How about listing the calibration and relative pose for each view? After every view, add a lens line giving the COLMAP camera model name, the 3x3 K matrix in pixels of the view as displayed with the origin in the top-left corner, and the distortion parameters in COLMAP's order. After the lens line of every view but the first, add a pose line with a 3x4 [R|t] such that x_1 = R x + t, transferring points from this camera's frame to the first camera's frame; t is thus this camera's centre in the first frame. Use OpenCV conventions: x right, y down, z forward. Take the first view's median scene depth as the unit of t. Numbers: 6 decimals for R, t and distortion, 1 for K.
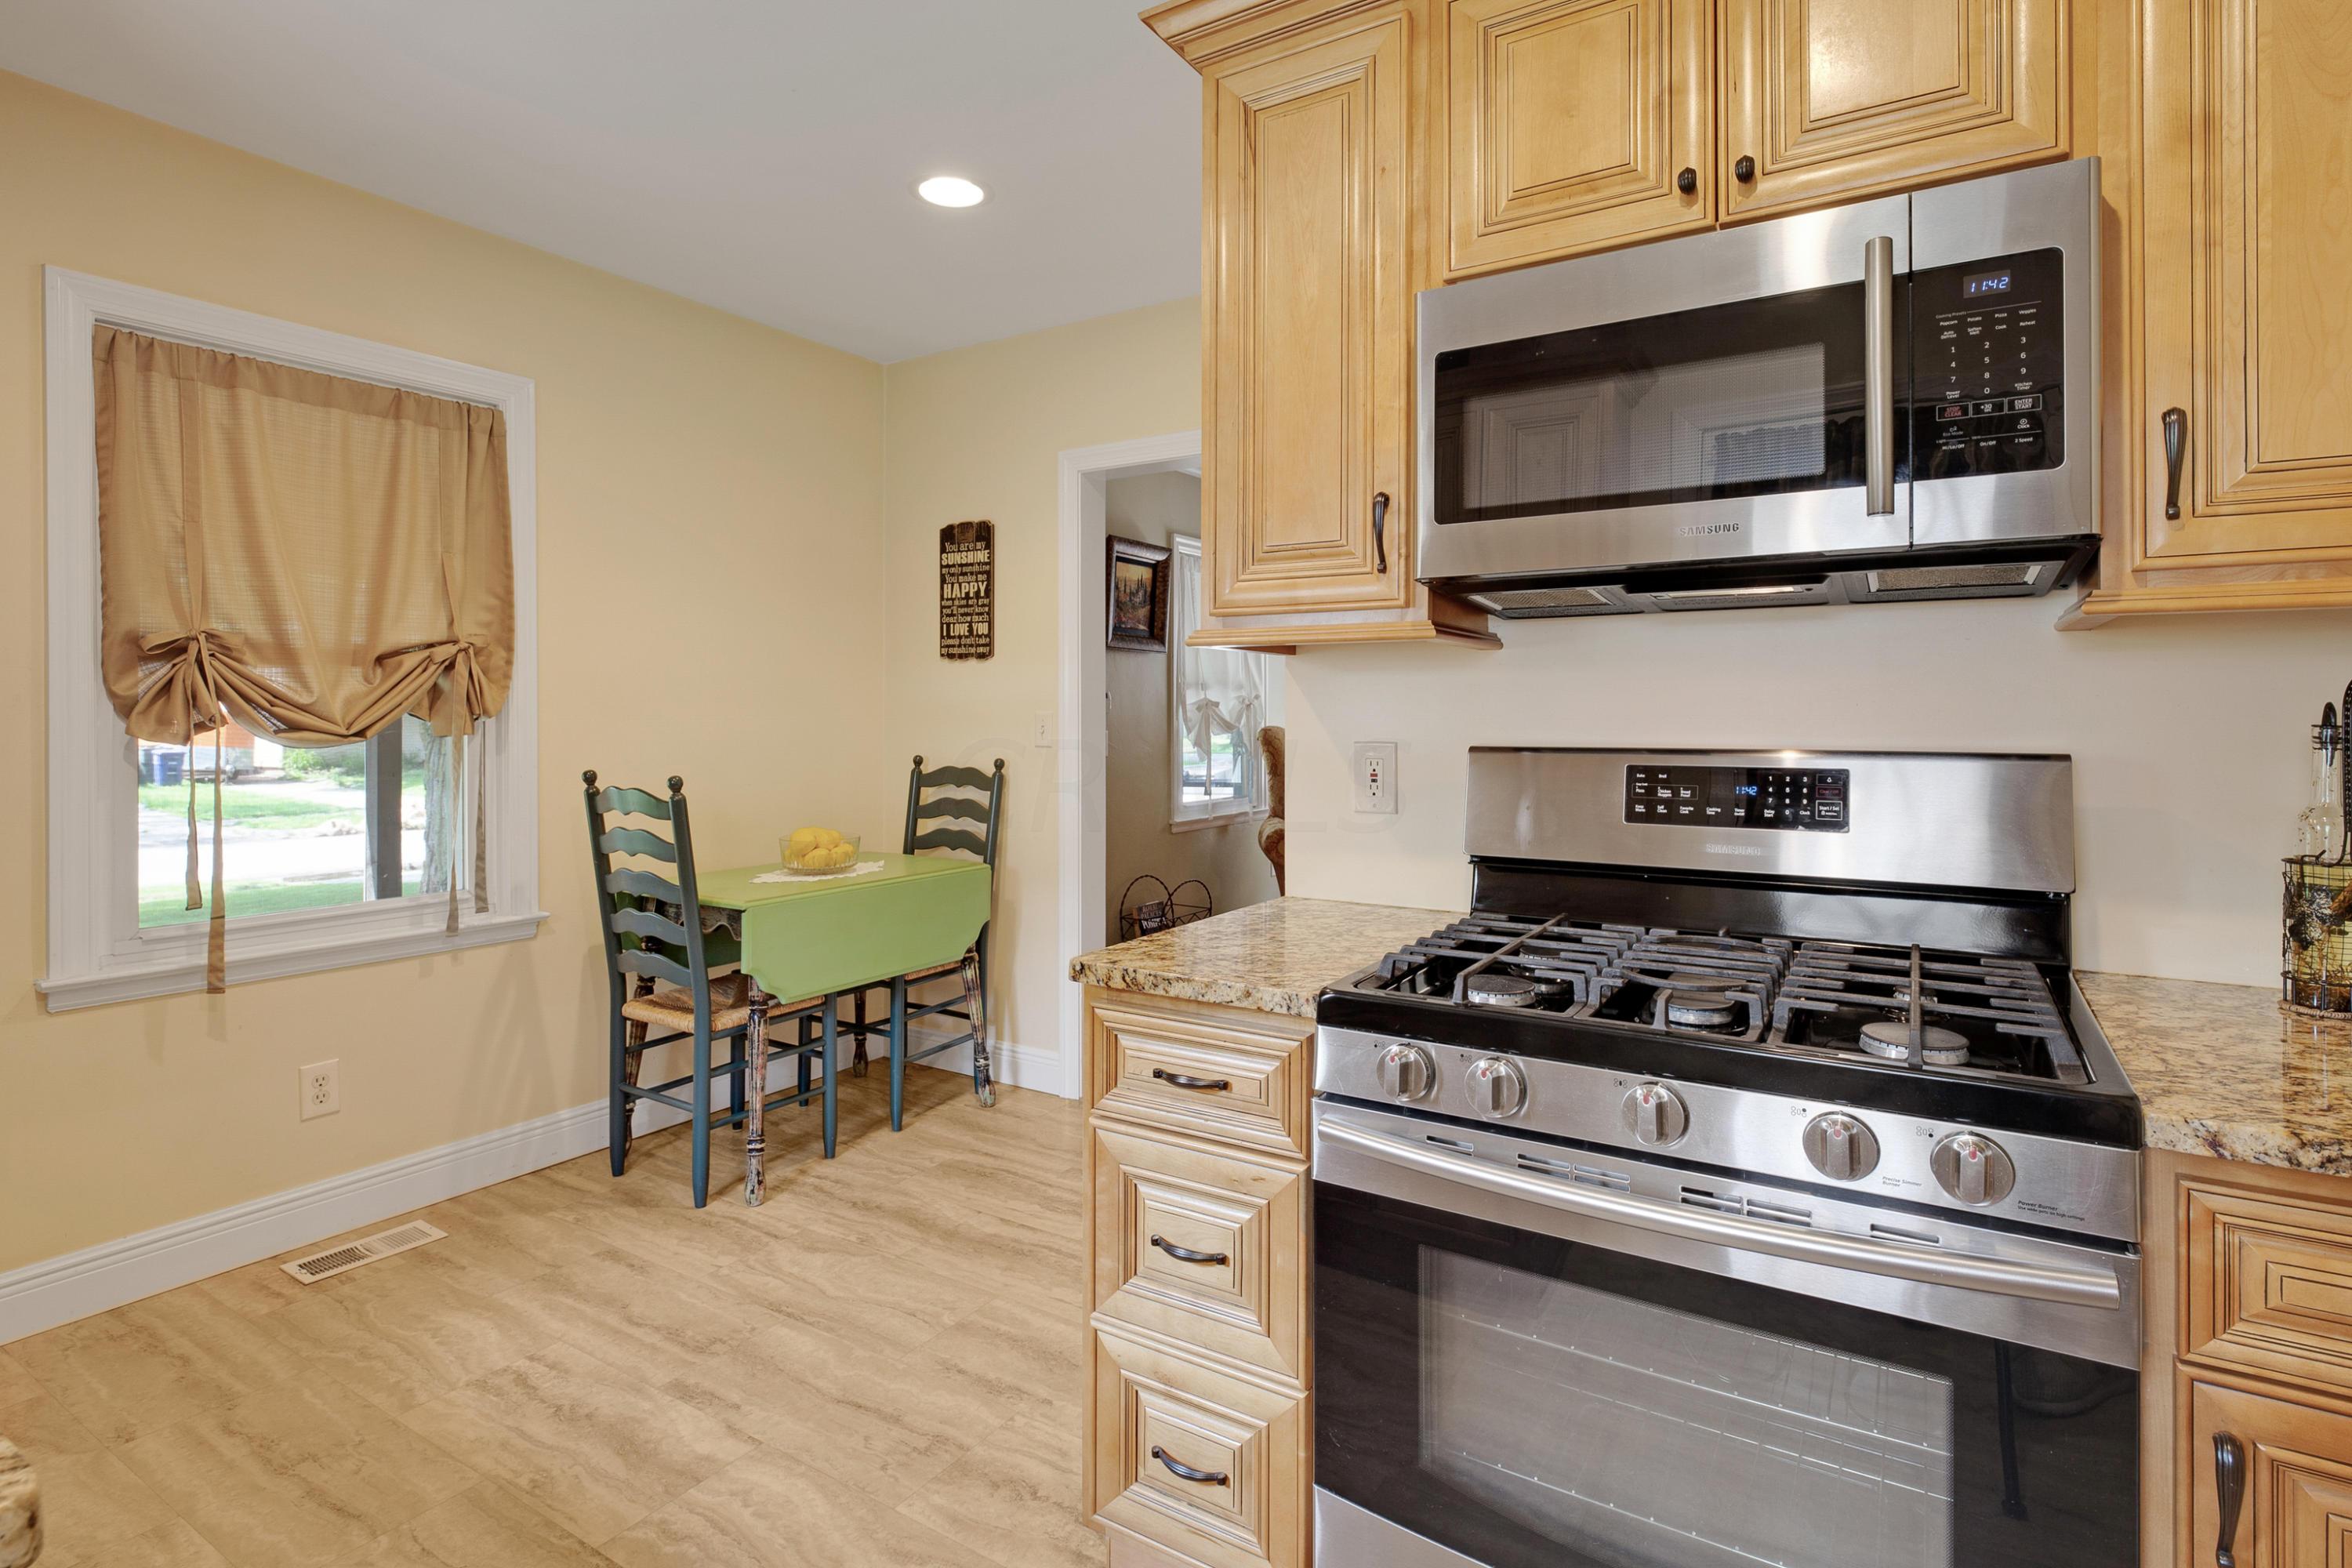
lens RADIAL K [[1154.6, 0, 1211.3], [0, 1154.6, 734.9], [0, 0, 1]] dist [-0.004851, -0.001390]
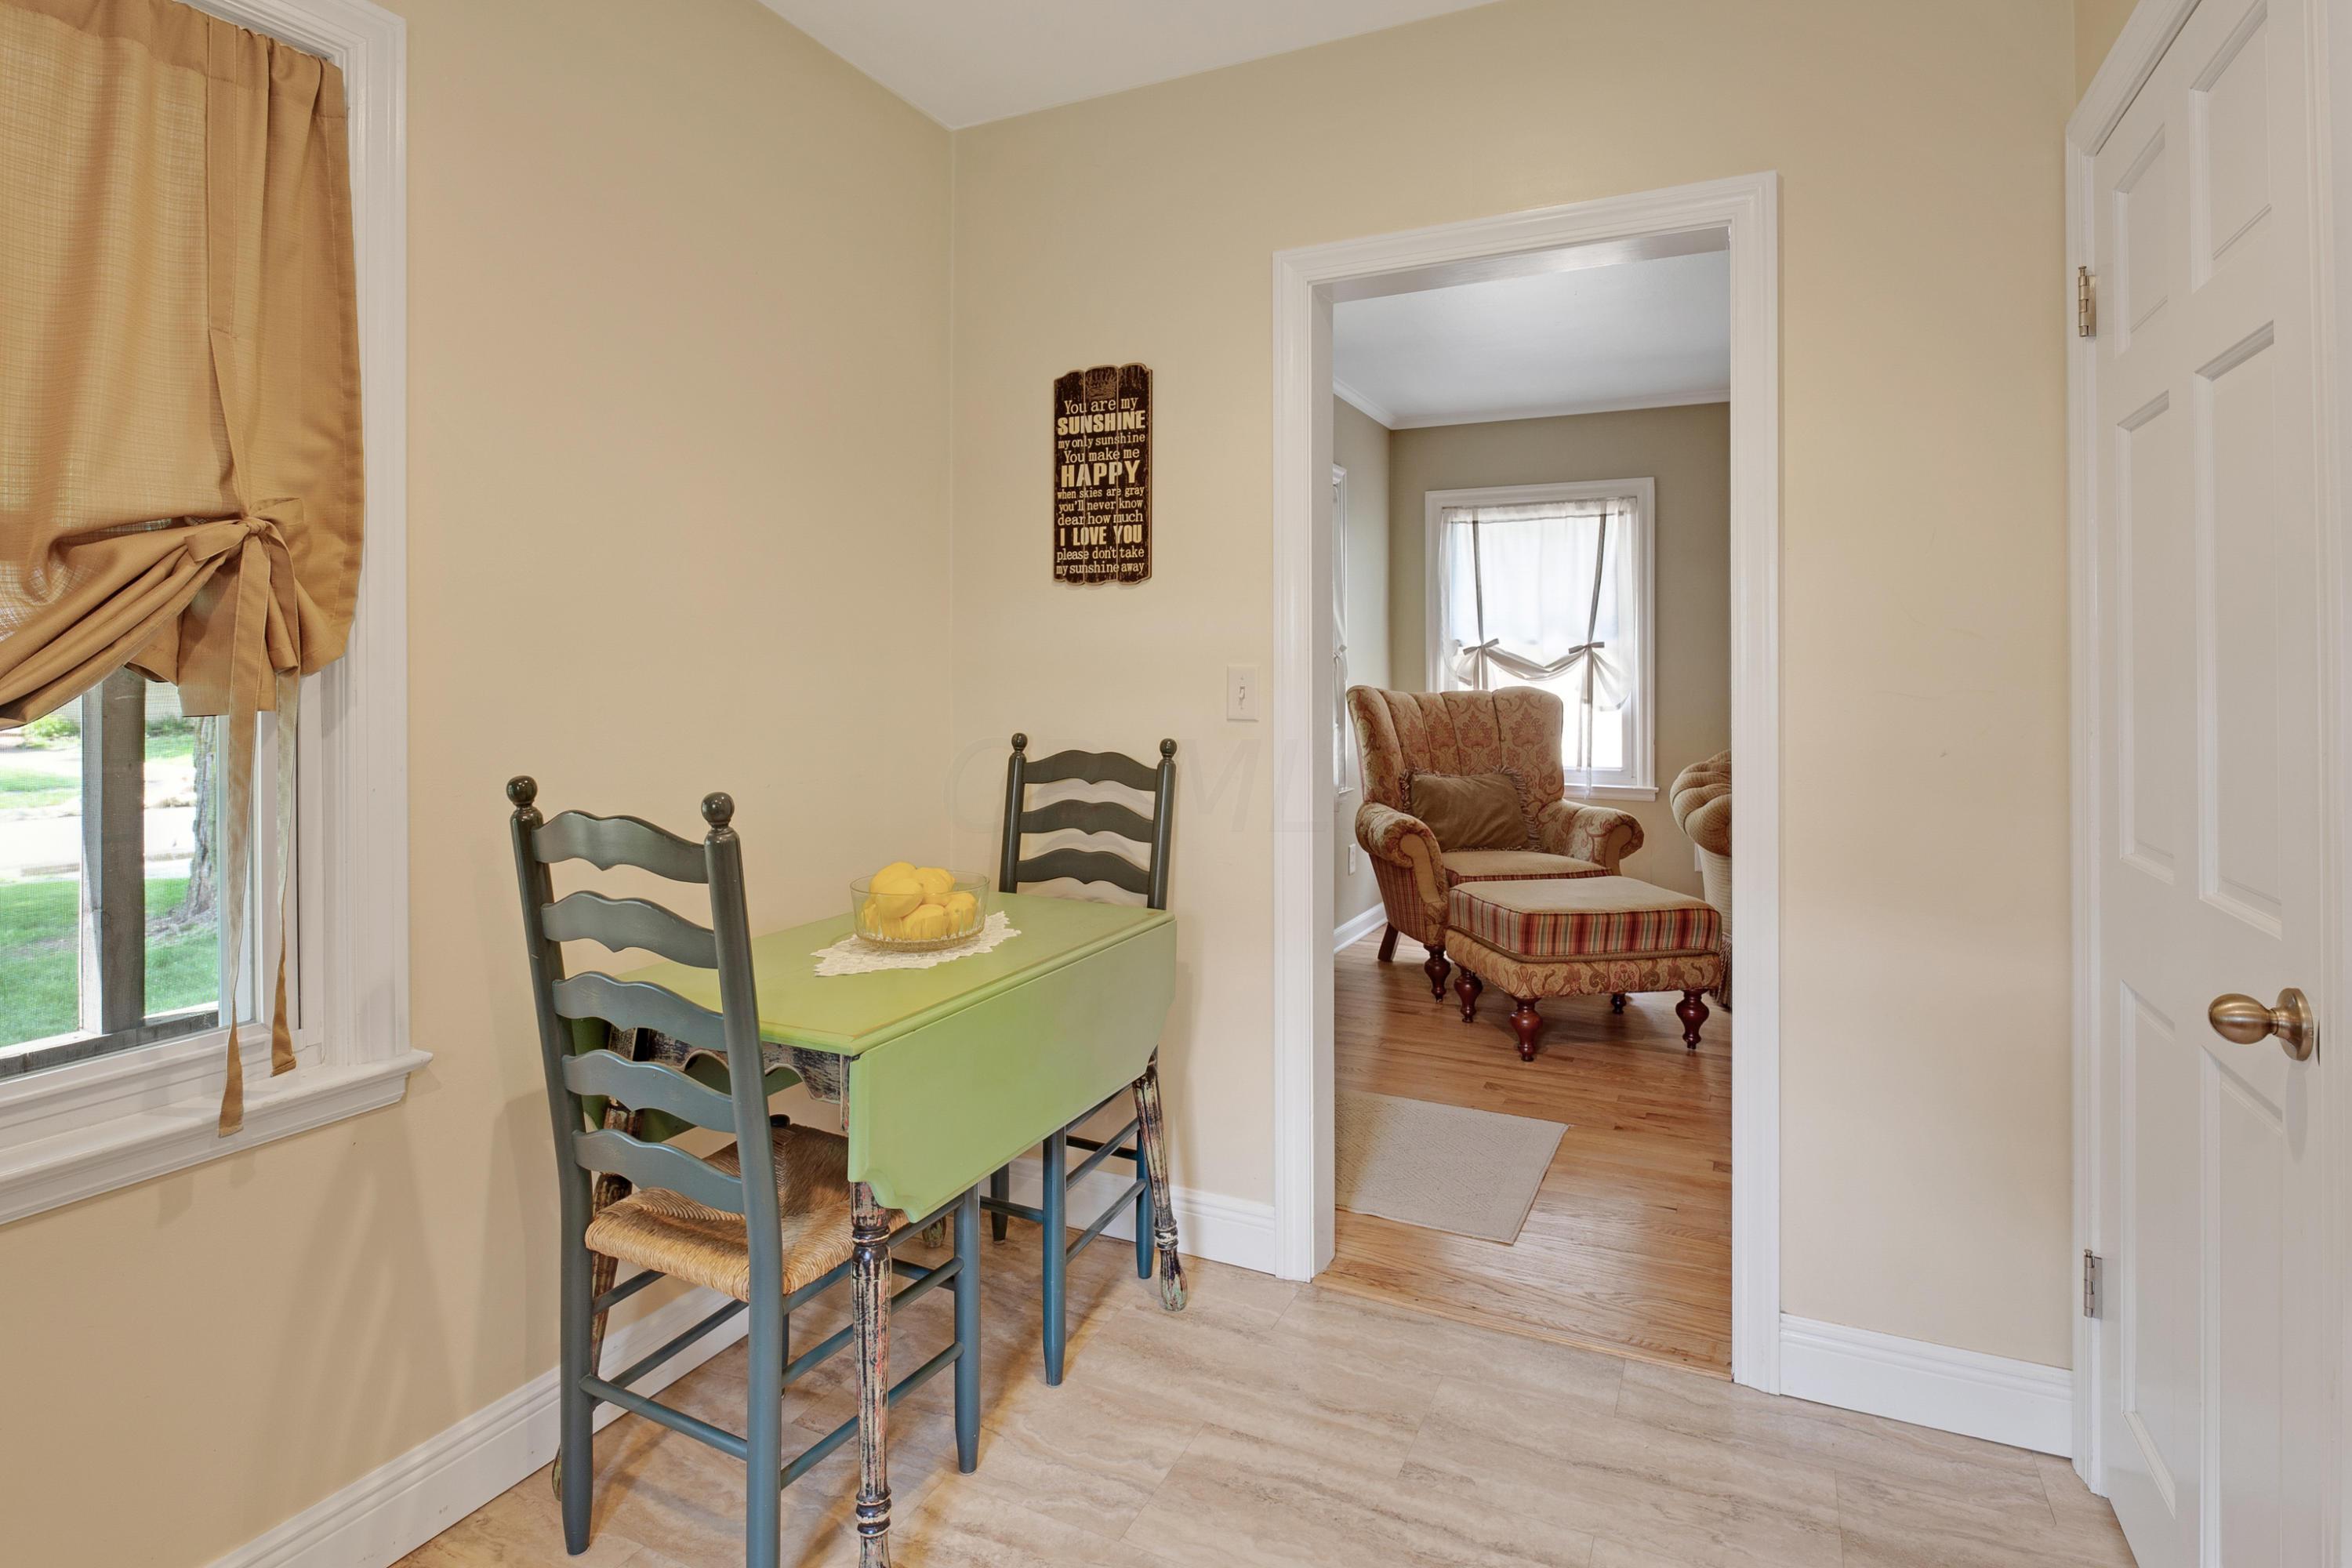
lens RADIAL K [[1154.6, 0, 1173.6], [0, 1154.6, 686.8], [0, 0, 1]] dist [-0.004851, -0.001390]
pose [[0.994795, -0.001651, 0.101881, -0.286077], [0.002047, 0.999991, -0.003790, -0.006755], [-0.101874, 0.003979, 0.994789, 0.435650]]
